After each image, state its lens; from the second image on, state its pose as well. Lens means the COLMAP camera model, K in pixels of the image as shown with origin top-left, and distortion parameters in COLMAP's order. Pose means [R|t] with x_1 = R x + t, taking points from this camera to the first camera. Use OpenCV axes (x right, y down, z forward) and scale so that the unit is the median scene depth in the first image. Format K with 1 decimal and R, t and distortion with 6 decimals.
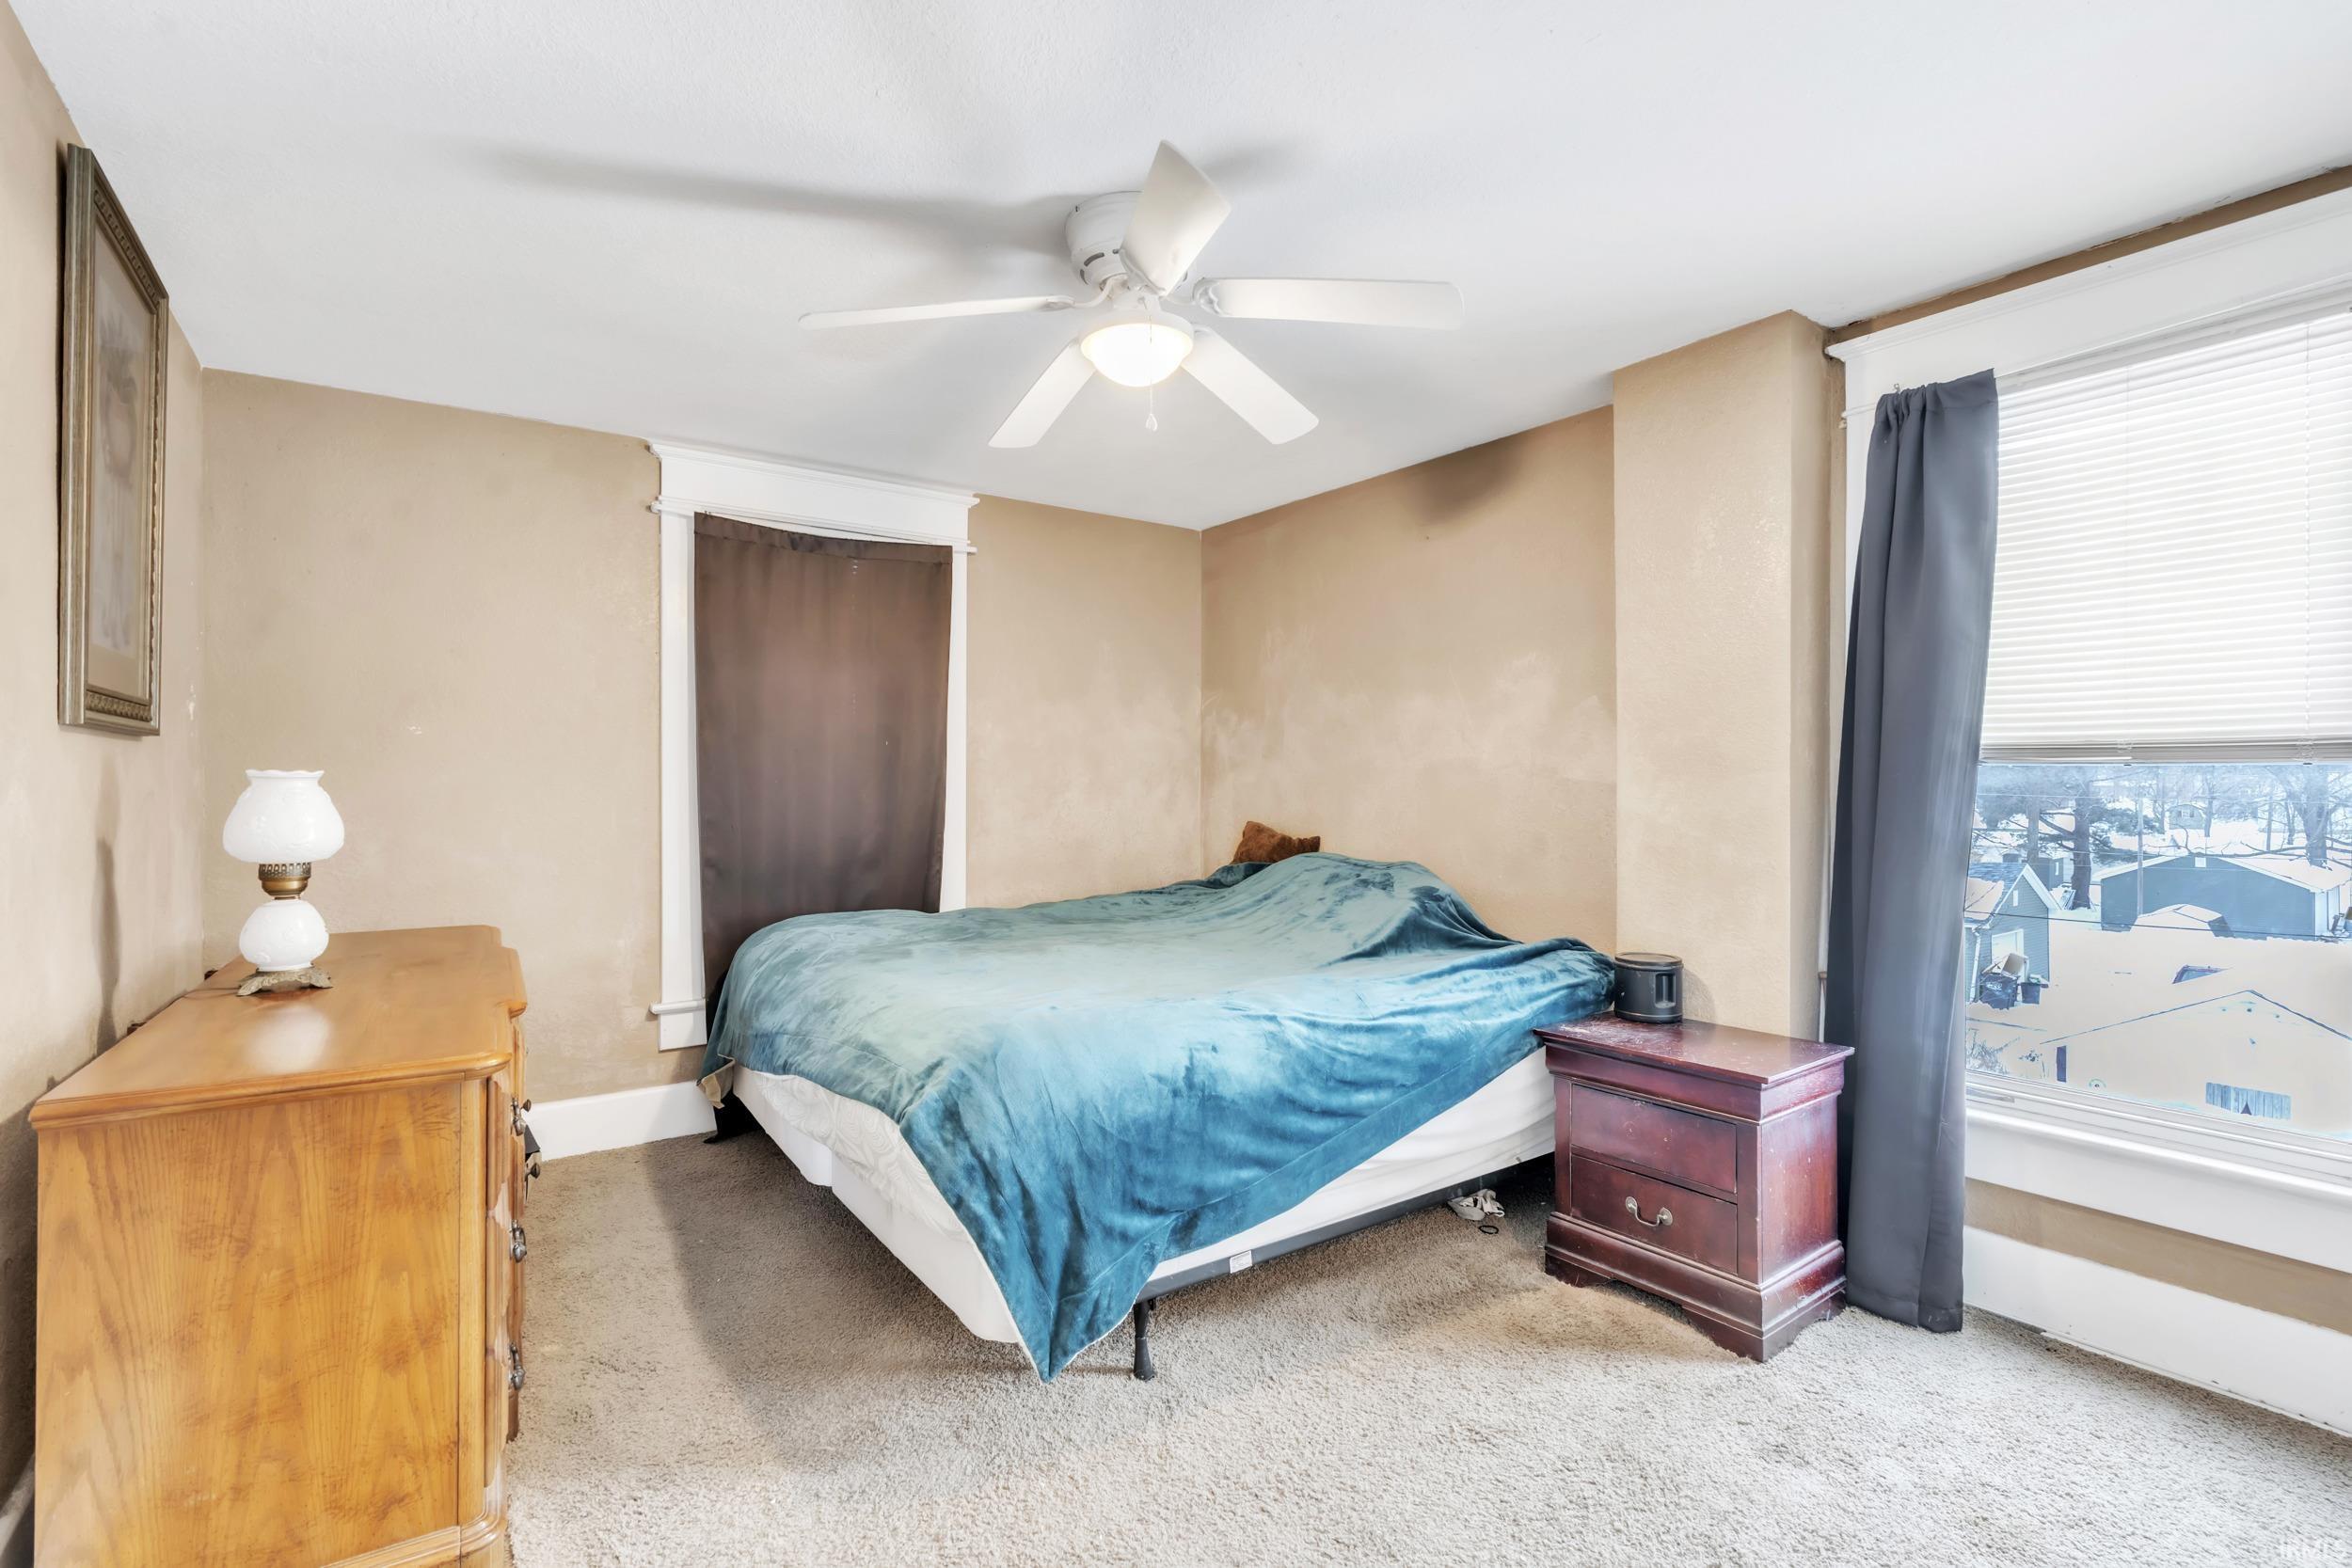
lens RADIAL K [[1079.4, 0, 1178.3], [0, 1079.4, 793.5], [0, 0, 1]] dist [-0.002818, -0.000185]
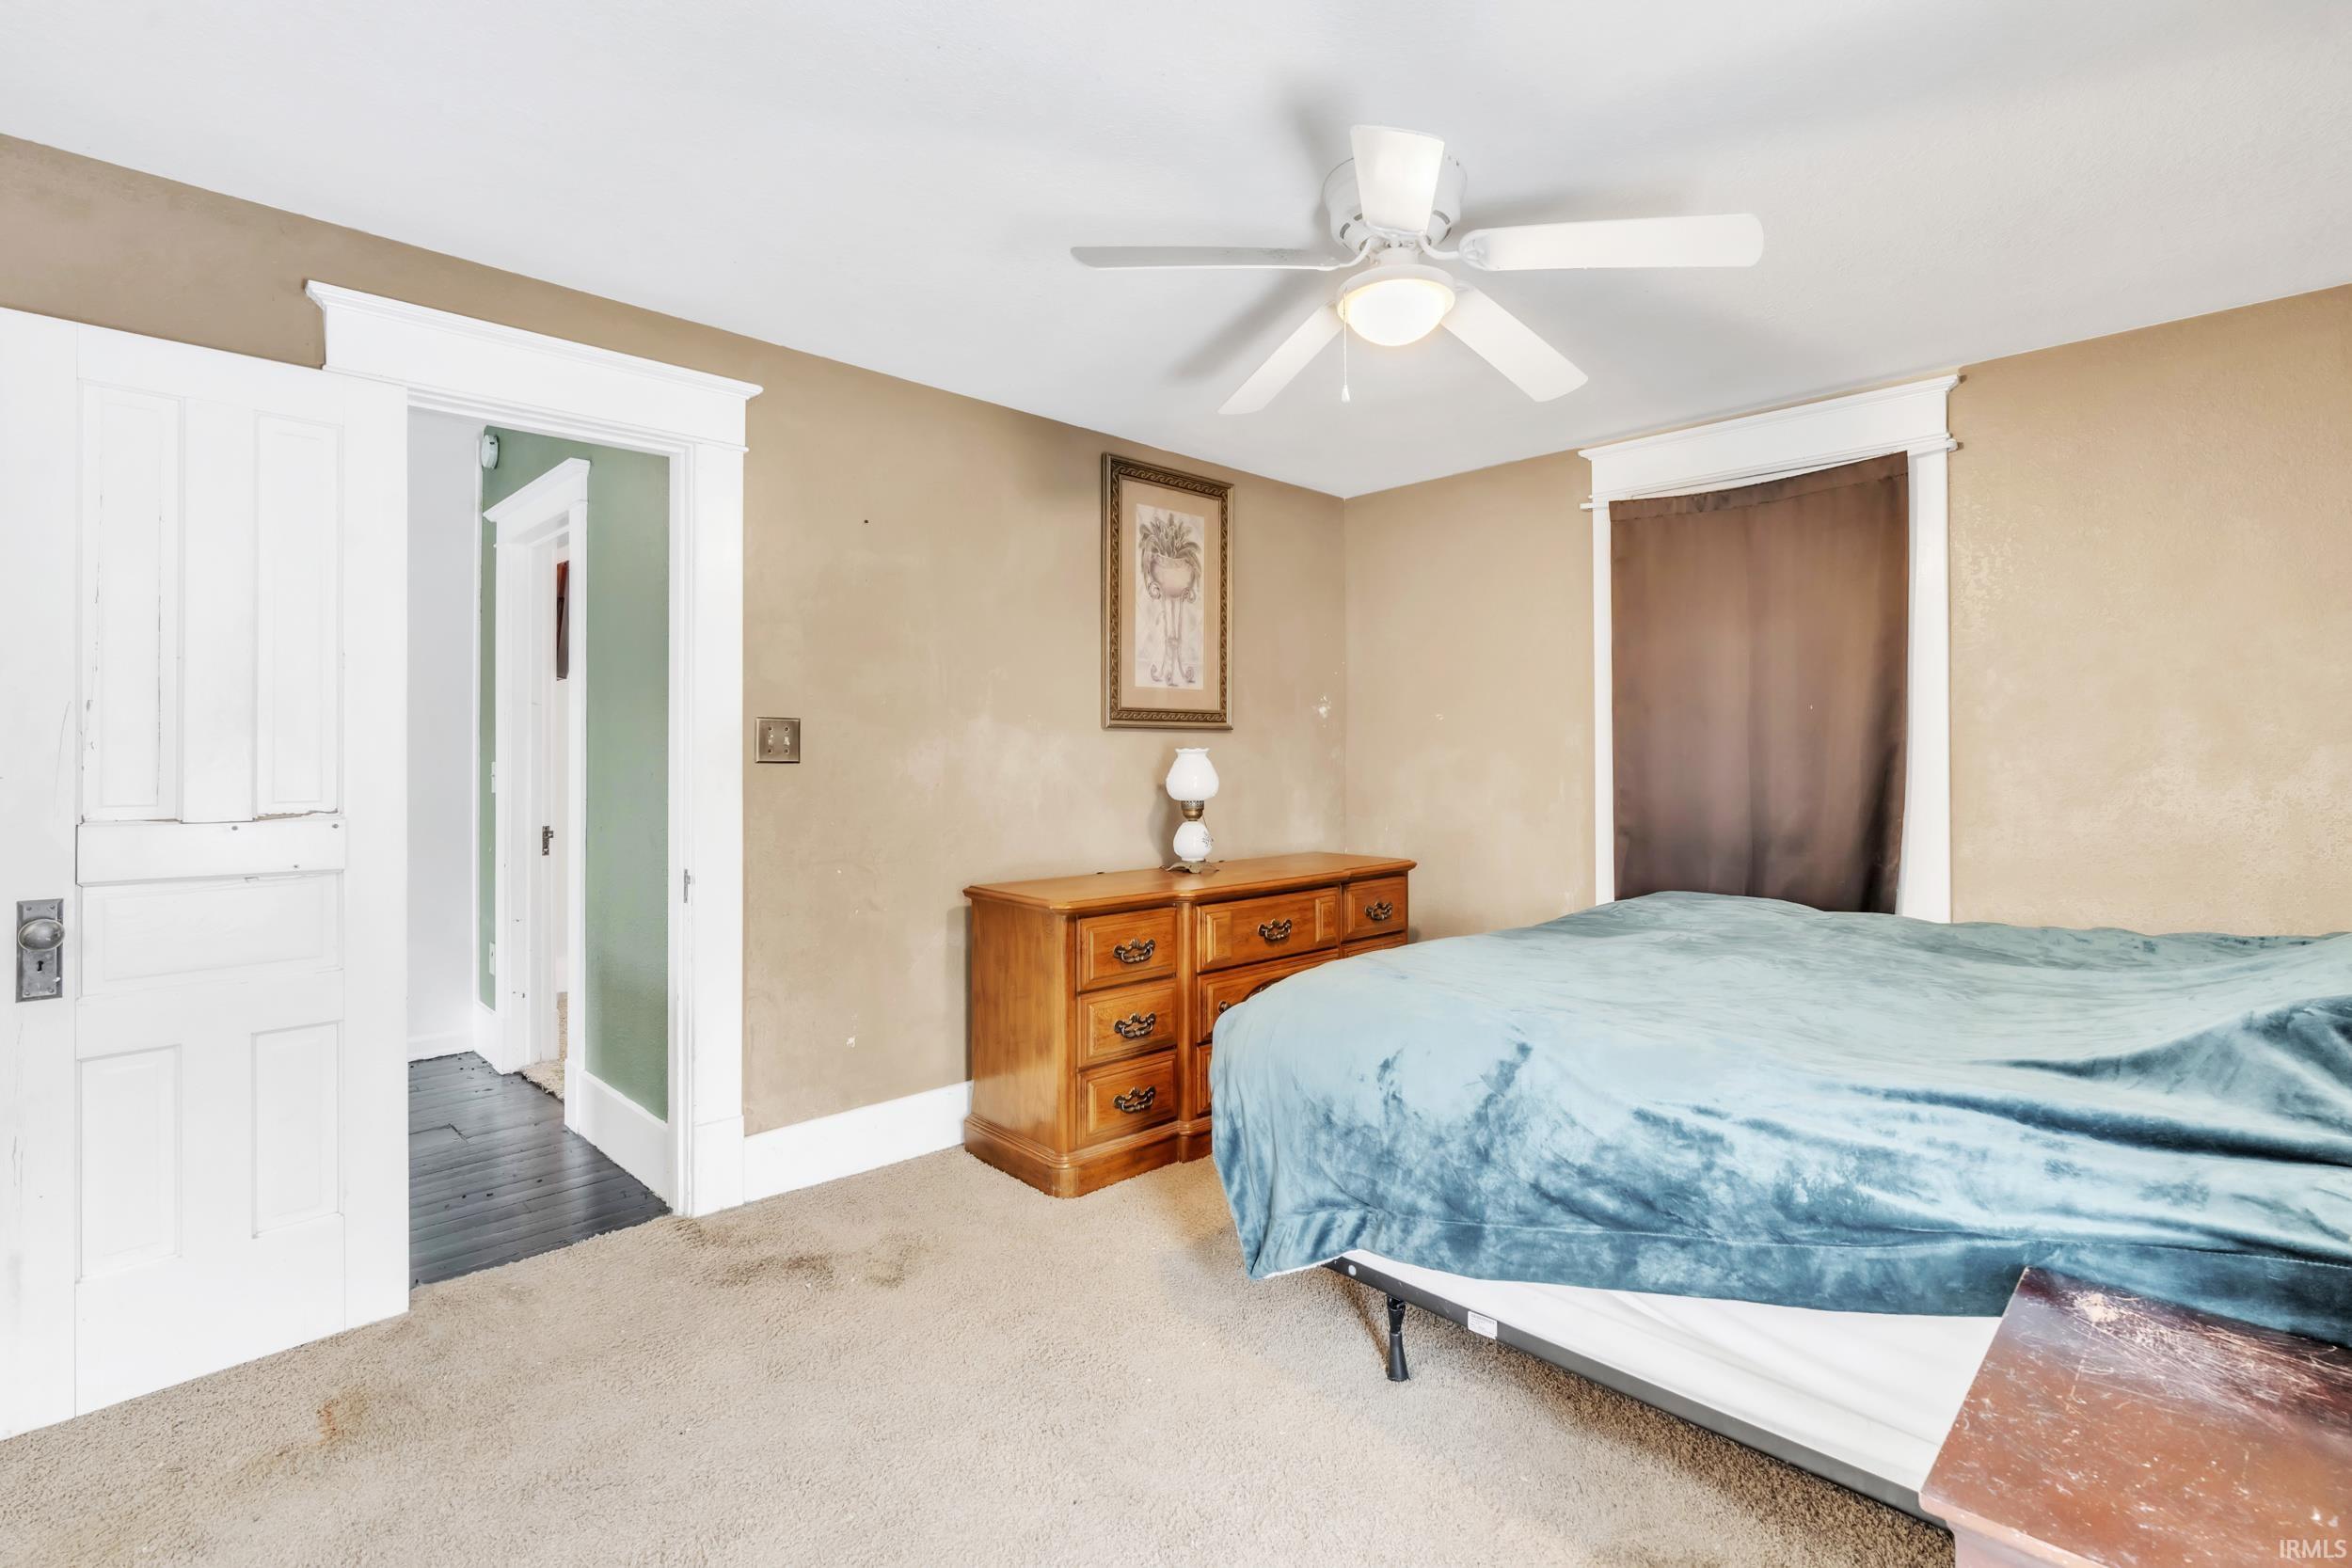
lens RADIAL K [[1090.1, 0, 1177.5], [0, 1090.1, 749.8], [0, 0, 1]] dist [-0.000596, 0.000074]
pose [[0.157452, -0.005389, -0.987512, 0.552689], [-0.006327, 0.999959, -0.006466, -0.004510], [0.987506, 0.007266, 0.157412, 0.403624]]
